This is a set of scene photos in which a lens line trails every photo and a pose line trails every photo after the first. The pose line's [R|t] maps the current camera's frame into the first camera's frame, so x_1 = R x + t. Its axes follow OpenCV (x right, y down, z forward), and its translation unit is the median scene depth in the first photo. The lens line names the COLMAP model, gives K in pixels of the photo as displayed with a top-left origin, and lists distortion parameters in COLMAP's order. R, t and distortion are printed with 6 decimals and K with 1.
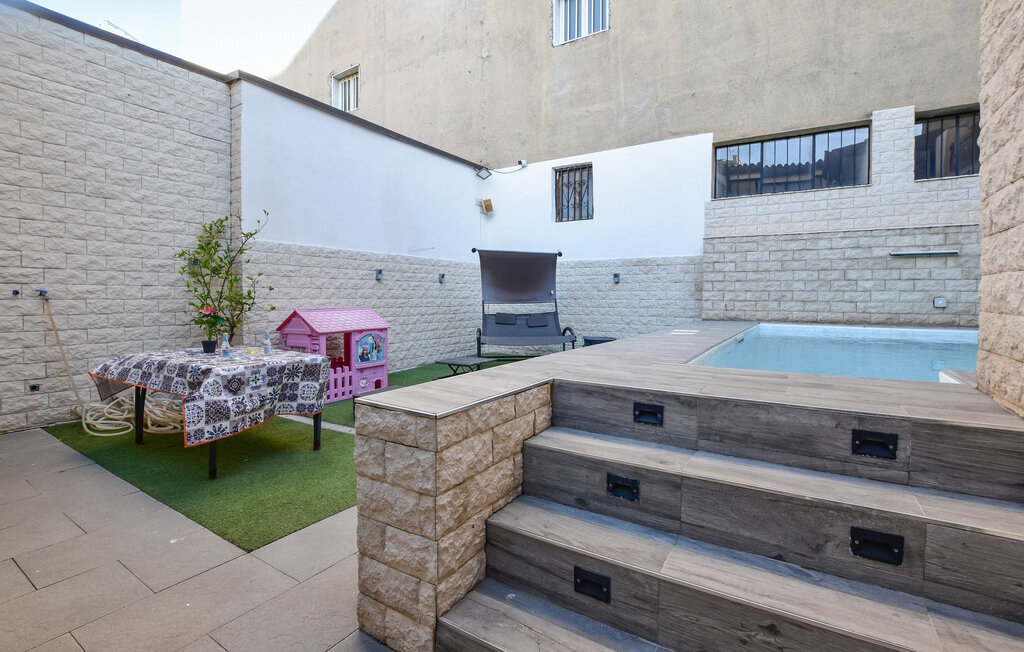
lens RADIAL K [[516.3, 0, 493.9], [0, 516.3, 326.2], [0, 0, 1]] dist [-0.034645, 0.004966]
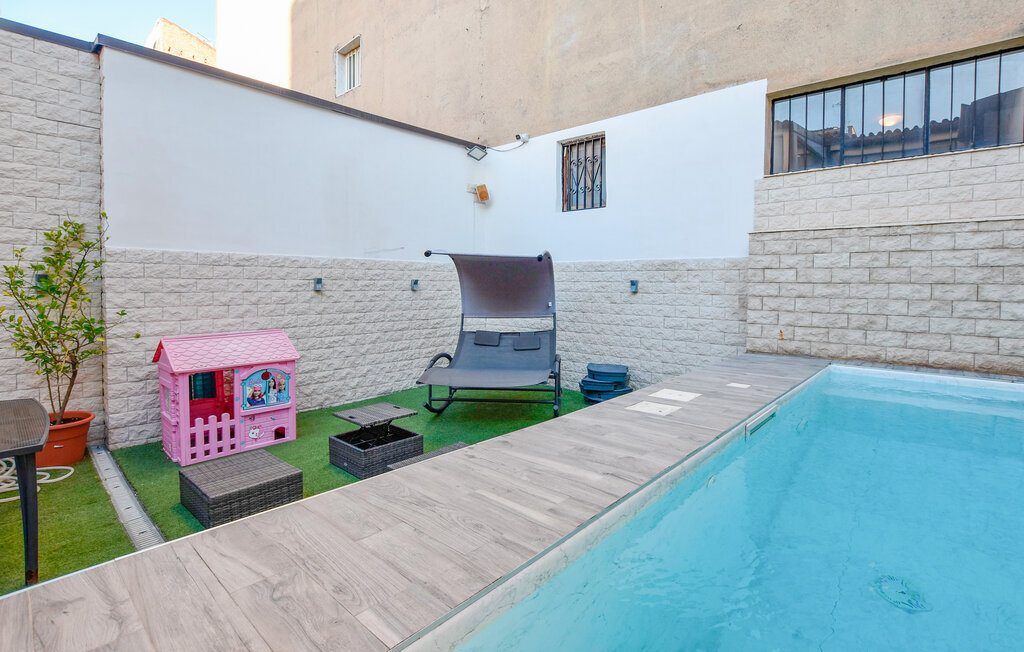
lens RADIAL K [[516.3, 0, 503.0], [0, 516.3, 310.9], [0, 0, 1]] dist [-0.034645, 0.004966]
pose [[0.985505, 0.010235, -0.169336, 0.200992], [-0.009768, 0.999946, 0.003588, -0.066247], [0.169363, -0.001882, 0.985552, 0.268651]]
